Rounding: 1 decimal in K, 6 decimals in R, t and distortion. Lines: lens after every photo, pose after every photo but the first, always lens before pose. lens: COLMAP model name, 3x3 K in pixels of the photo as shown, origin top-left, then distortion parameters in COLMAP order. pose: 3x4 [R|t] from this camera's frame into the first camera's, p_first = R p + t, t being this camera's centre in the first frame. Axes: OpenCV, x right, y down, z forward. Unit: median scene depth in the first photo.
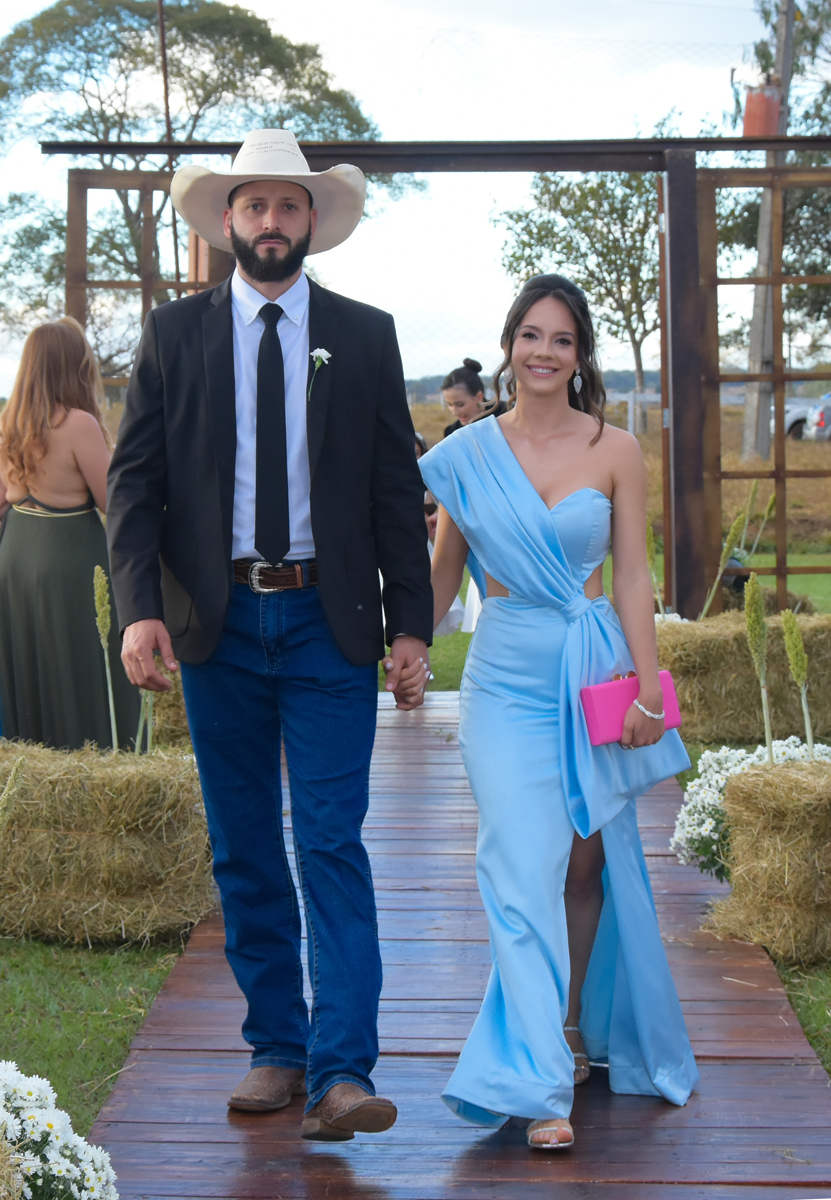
lens RADIAL K [[3332.3, 0, 313.8], [0, 3332.3, 566.6], [0, 0, 1]] dist [-0.022967, 0.000000]
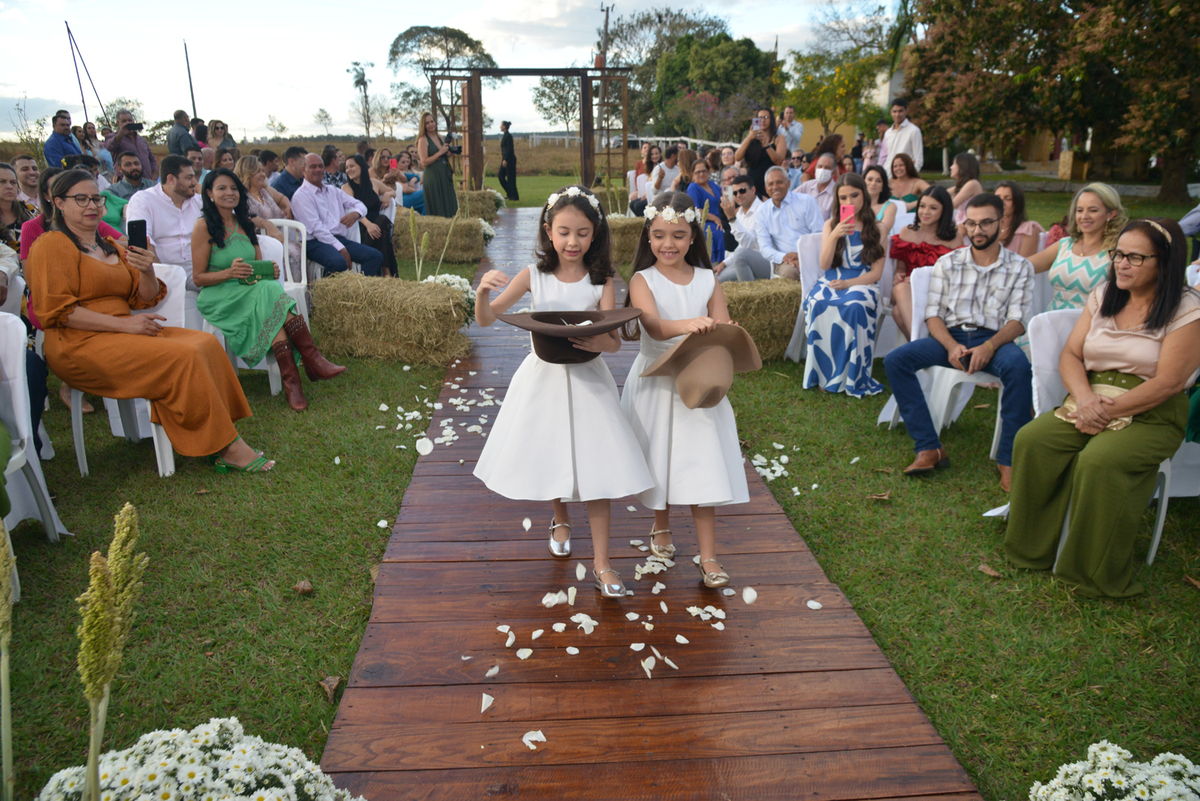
lens RADIAL K [[821.8, 0, 596.3], [0, 821.8, 401.3], [0, 0, 1]] dist [-0.040845, 0.007973]
pose [[0.991331, -0.040869, 0.124872, -0.002868], [0.007328, 0.966111, 0.258022, 0.001303], [-0.131186, -0.254870, 0.958035, -0.010064]]
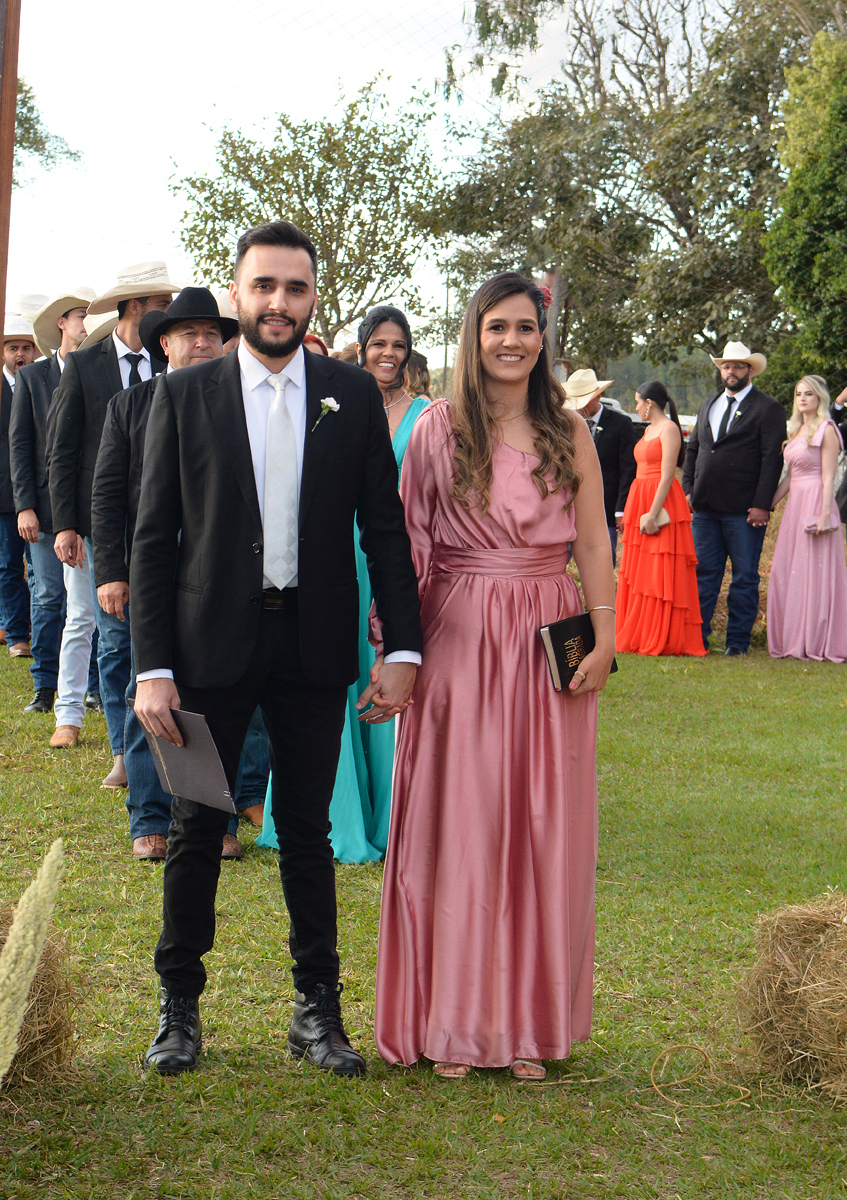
lens RADIAL K [[3328.1, 0, 427.5], [0, 3328.1, 602.5], [0, 0, 1]] dist [0.150894, 0.000000]
pose [[0.988741, 0.036441, 0.145135, -0.003852], [-0.038428, 0.999202, 0.010912, -0.006431], [-0.144621, -0.016367, 0.989352, 0.114653]]
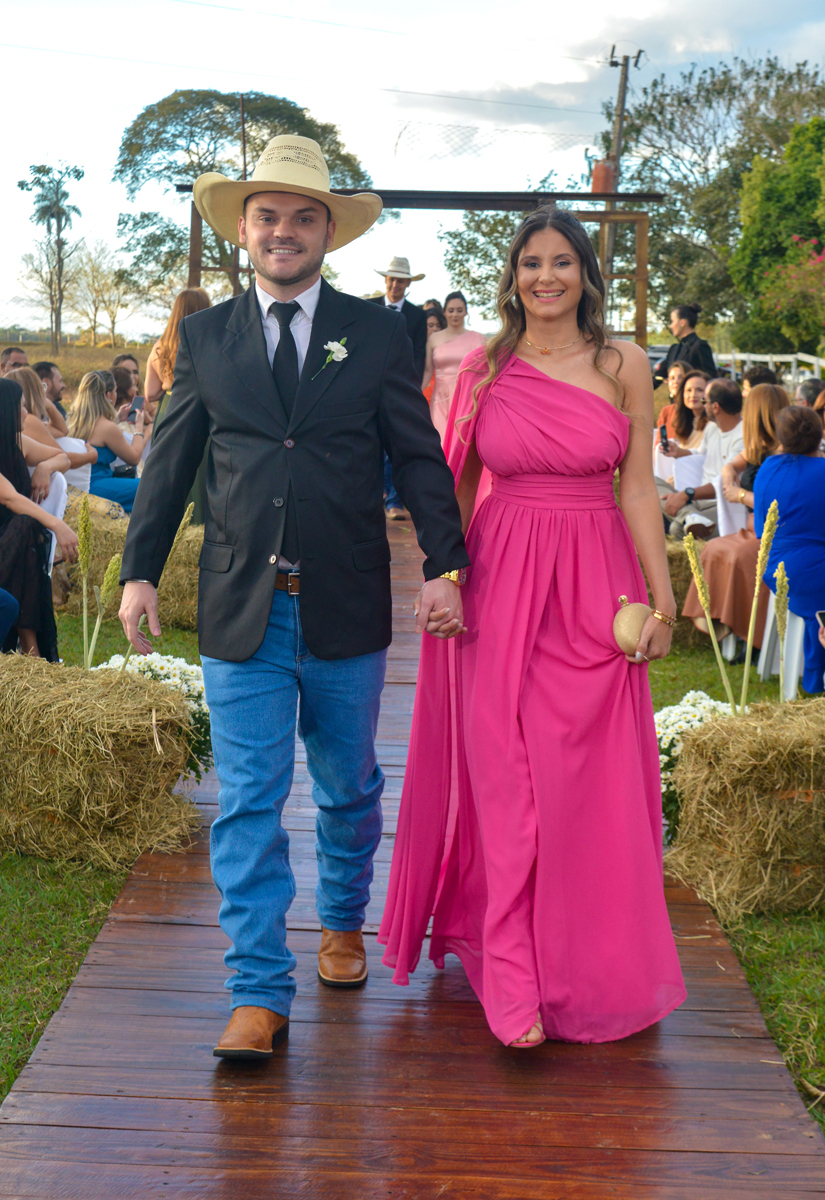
lens RADIAL K [[2052.3, 0, 389.6], [0, 2052.3, 550.8], [0, 0, 1]] dist [-0.013406, 0.000000]
pose [[0.999244, 0.020939, 0.032752, -0.000506], [-0.022521, 0.998559, 0.048701, 0.001284], [-0.031685, -0.049402, 0.998276, -0.012569]]
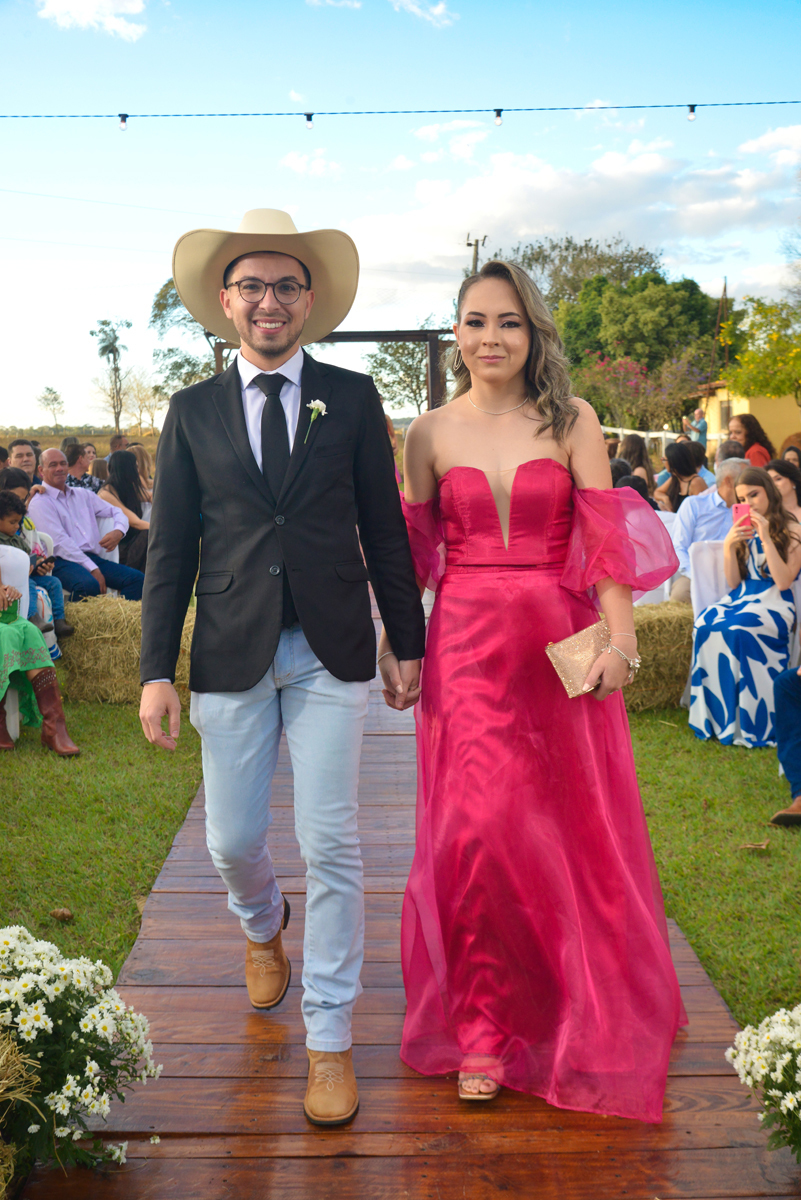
lens RADIAL K [[1320.4, 0, 397.4], [0, 1320.4, 601.9], [0, 0, 1]] dist [-0.034259, 0.000000]
pose [[0.996729, -0.020881, 0.078071, -0.002355], [0.014599, 0.996673, 0.080190, 0.002176], [-0.079485, -0.078788, 0.993718, -0.024093]]
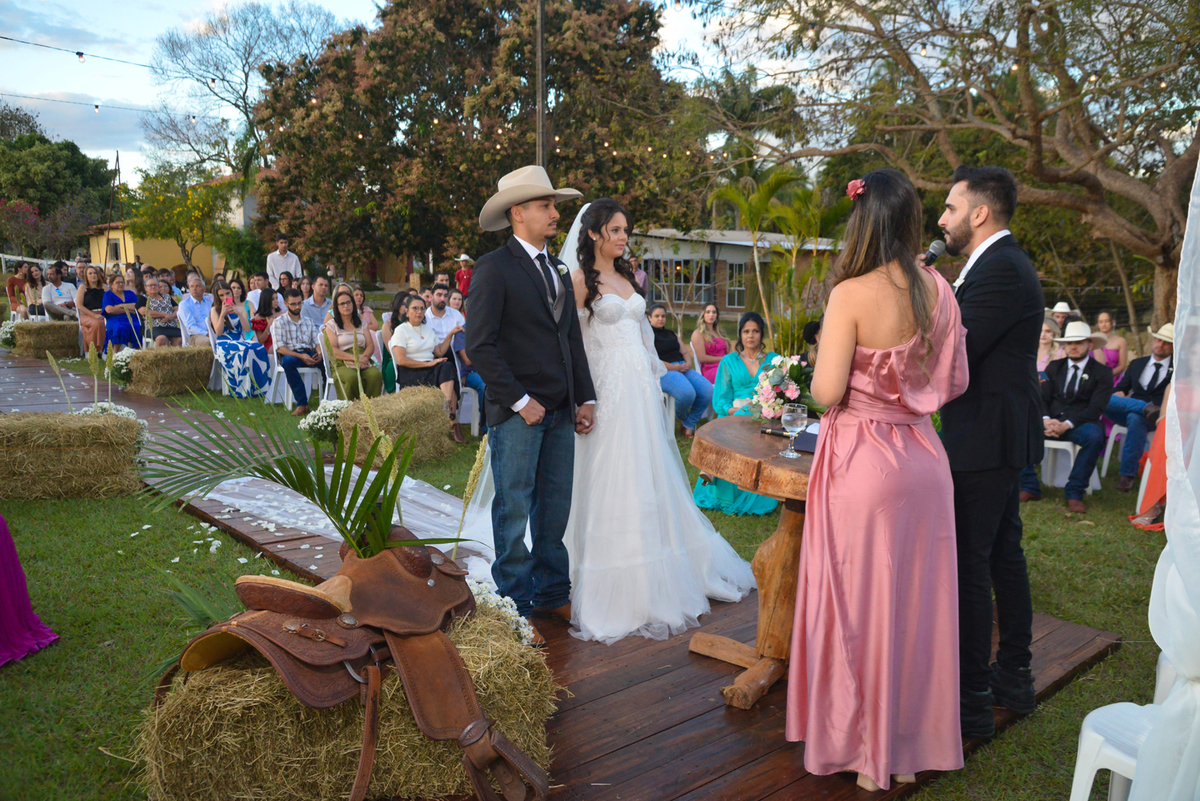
lens RADIAL K [[1010.2, 0, 592.3], [0, 1010.2, 397.2], [0, 0, 1]] dist [0.003982, -0.004742]
pose [[0.705489, -0.071817, 0.705072, -0.036189], [0.010187, 0.995777, 0.091234, 0.004130], [-0.708647, -0.057182, 0.703242, -0.075685]]
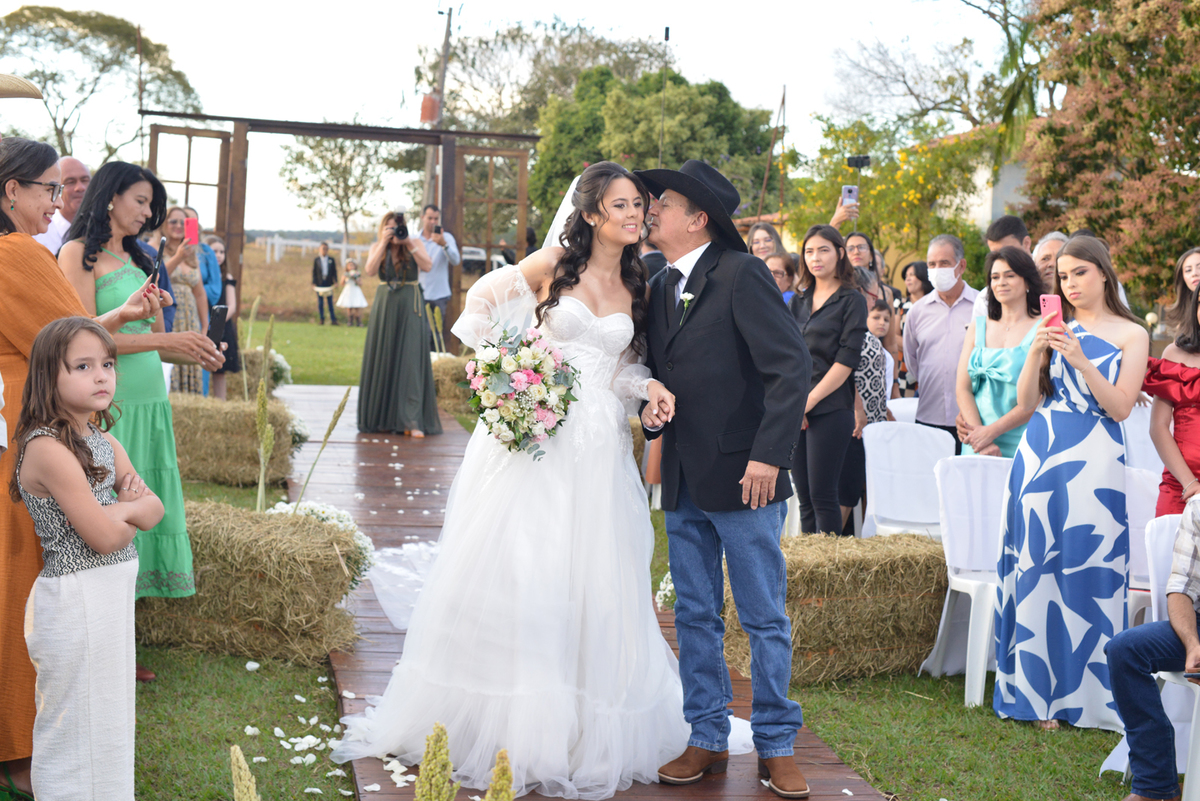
lens RADIAL K [[1766.2, 0, 594.0], [0, 1766.2, 378.2], [0, 0, 1]] dist [0.002171, 0.000000]
pose [[0.967907, 0.038630, 0.248323, -0.013530], [-0.044293, 0.998869, 0.017259, 0.000999], [-0.247375, -0.027704, 0.968524, -0.021432]]
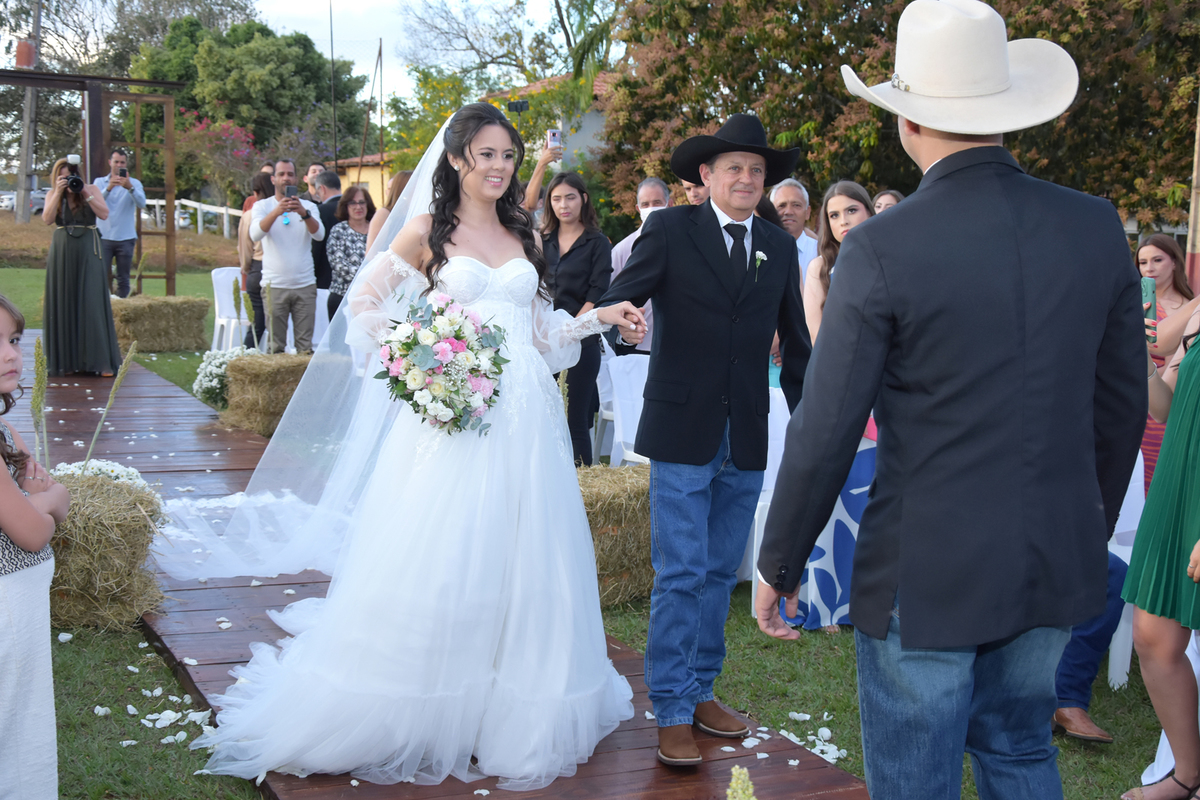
lens RADIAL K [[1561.0, 0, 626.8], [0, 1561.0, 386.2], [0, 0, 1]] dist [-0.001192, 0.000000]
pose [[0.861293, -0.012814, 0.507947, -0.020390], [-0.021729, 0.997839, 0.062017, 0.000477], [-0.507644, -0.064452, 0.859153, -0.012284]]
